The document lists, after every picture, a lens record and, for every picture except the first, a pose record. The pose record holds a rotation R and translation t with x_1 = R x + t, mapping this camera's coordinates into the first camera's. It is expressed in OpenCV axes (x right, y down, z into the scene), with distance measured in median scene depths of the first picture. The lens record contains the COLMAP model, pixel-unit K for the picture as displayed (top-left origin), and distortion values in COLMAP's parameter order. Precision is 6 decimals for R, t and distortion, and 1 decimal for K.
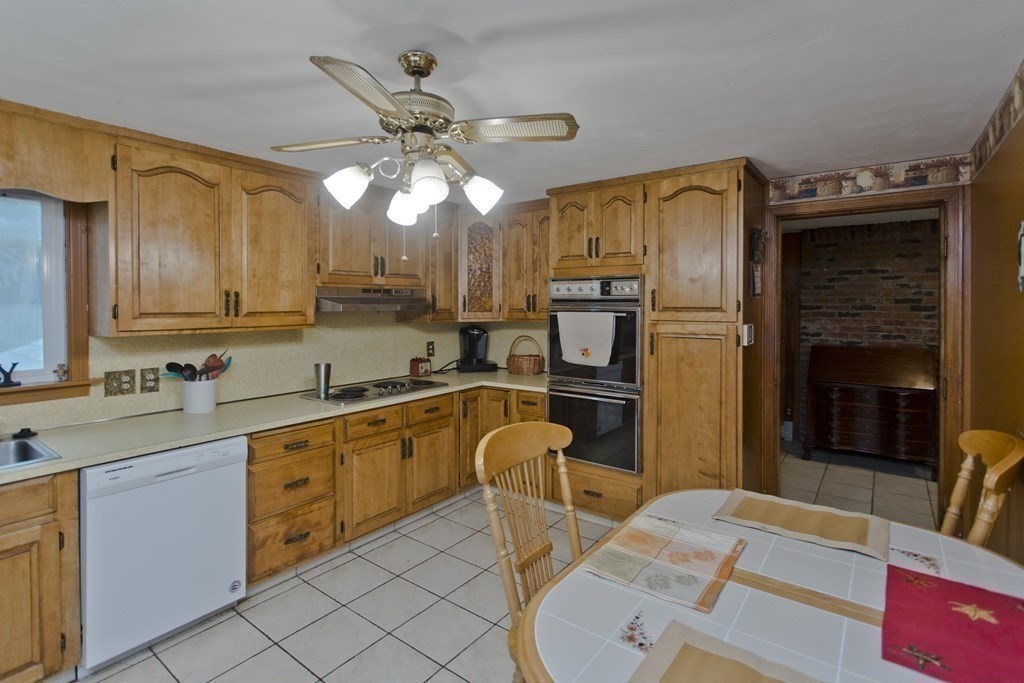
lens RADIAL K [[487.1, 0, 511.6], [0, 487.1, 303.7], [0, 0, 1]] dist [-0.005544, 0.000974]
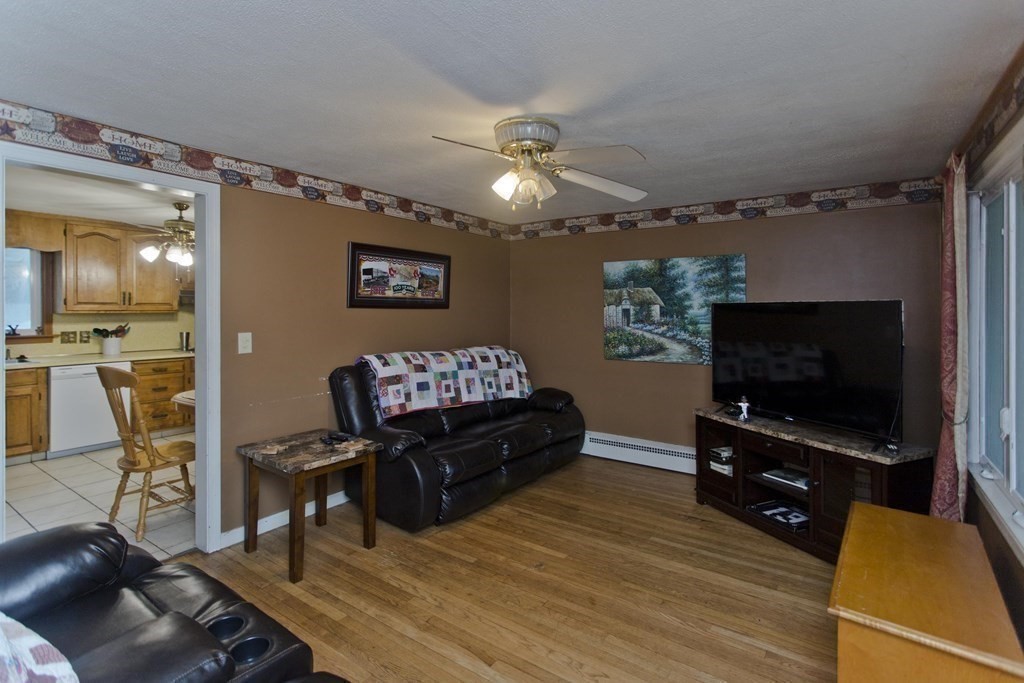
lens RADIAL K [[487.1, 0, 510.3], [0, 487.1, 307.3], [0, 0, 1]] dist [-0.005544, 0.000974]
pose [[0.999411, 0.002991, 0.034184, 0.966013], [-0.002956, 0.999995, -0.001072, 0.034835], [-0.034187, 0.000971, 0.999415, -1.087238]]
